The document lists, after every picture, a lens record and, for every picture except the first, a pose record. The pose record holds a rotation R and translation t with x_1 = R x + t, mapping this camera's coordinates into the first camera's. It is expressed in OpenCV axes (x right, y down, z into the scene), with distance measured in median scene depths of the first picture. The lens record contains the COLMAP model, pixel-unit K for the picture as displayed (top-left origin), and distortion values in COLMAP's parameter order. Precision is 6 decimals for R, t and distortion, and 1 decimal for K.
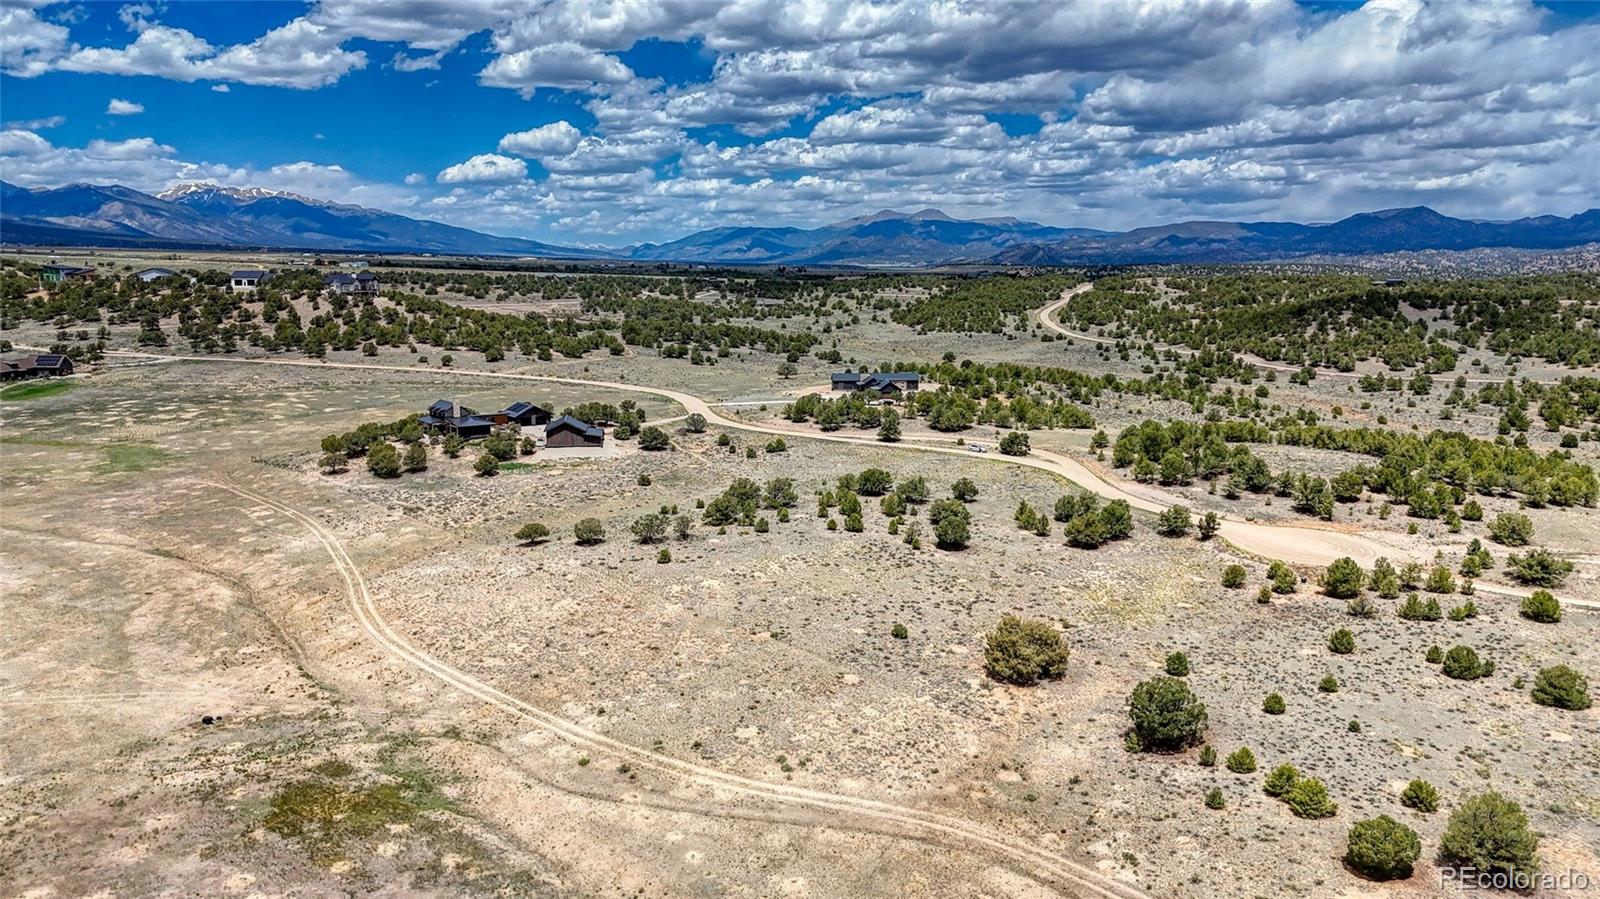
lens RADIAL K [[1176.8, 0, 805.9], [0, 1176.8, 471.0], [0, 0, 1]] dist [0.061085, -0.053676]
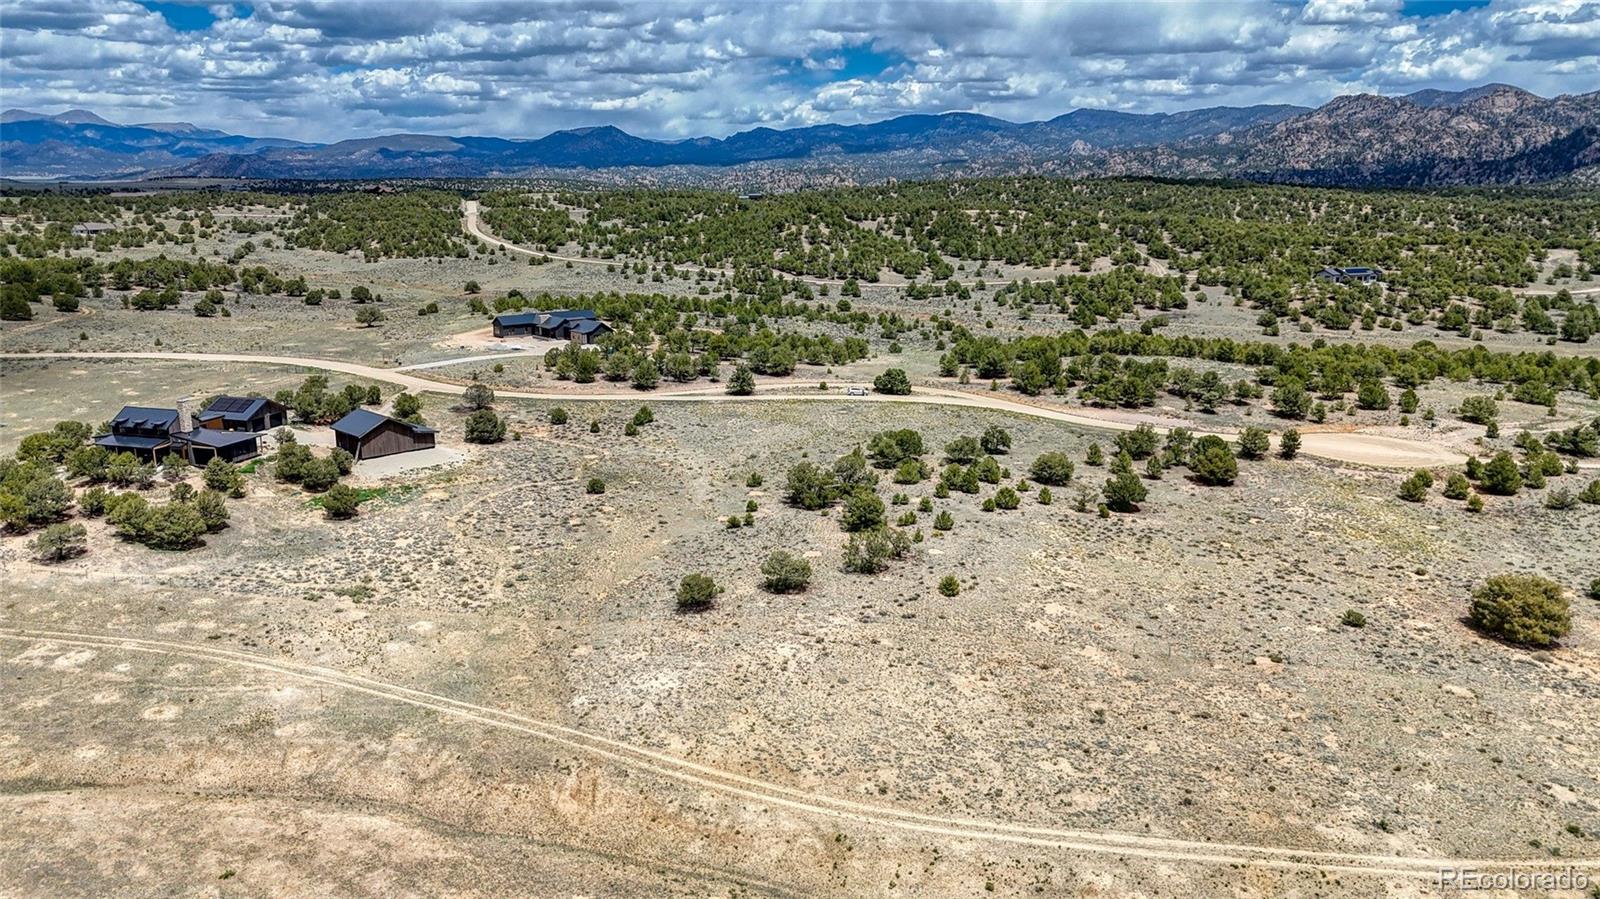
lens RADIAL K [[1176.8, 0, 803.4], [0, 1176.8, 462.0], [0, 0, 1]] dist [0.061085, -0.053676]
pose [[0.806535, -0.142692, 0.573707, -0.220397], [0.107017, 0.989641, 0.095695, -0.030459], [-0.581419, -0.015785, 0.813451, 0.167907]]
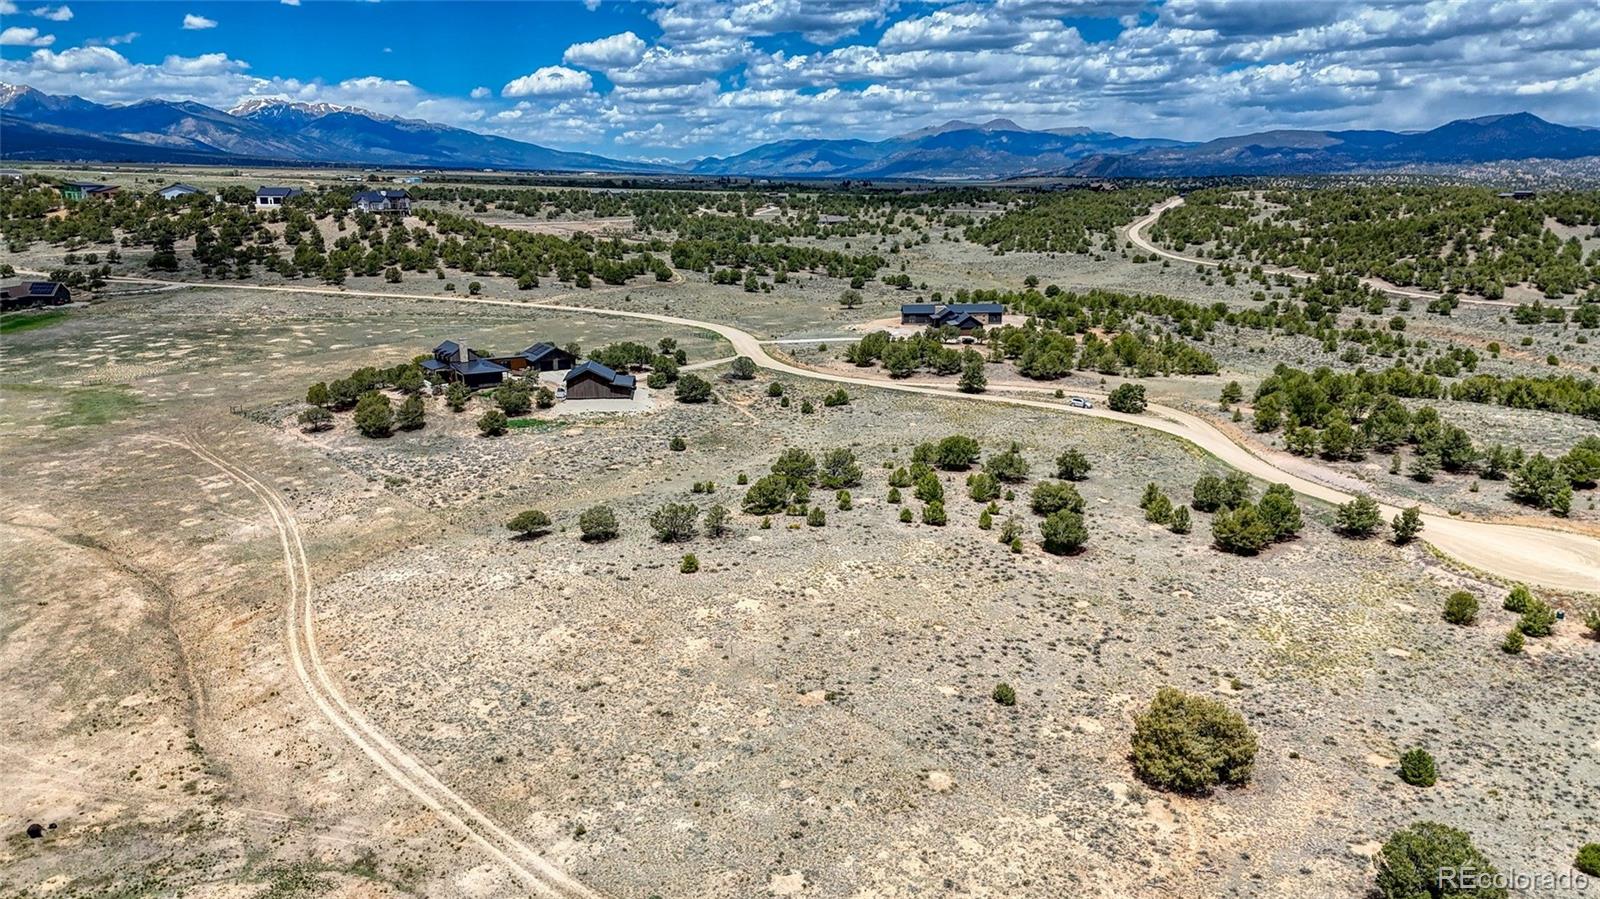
lens RADIAL K [[1176.8, 0, 802.4], [0, 1176.8, 464.5], [0, 0, 1]] dist [0.061085, -0.053676]
pose [[0.998331, 0.009835, -0.056913, -0.001265], [-0.006161, 0.997906, 0.064380, -0.015565], [0.057427, -0.063922, 0.996301, 0.087421]]
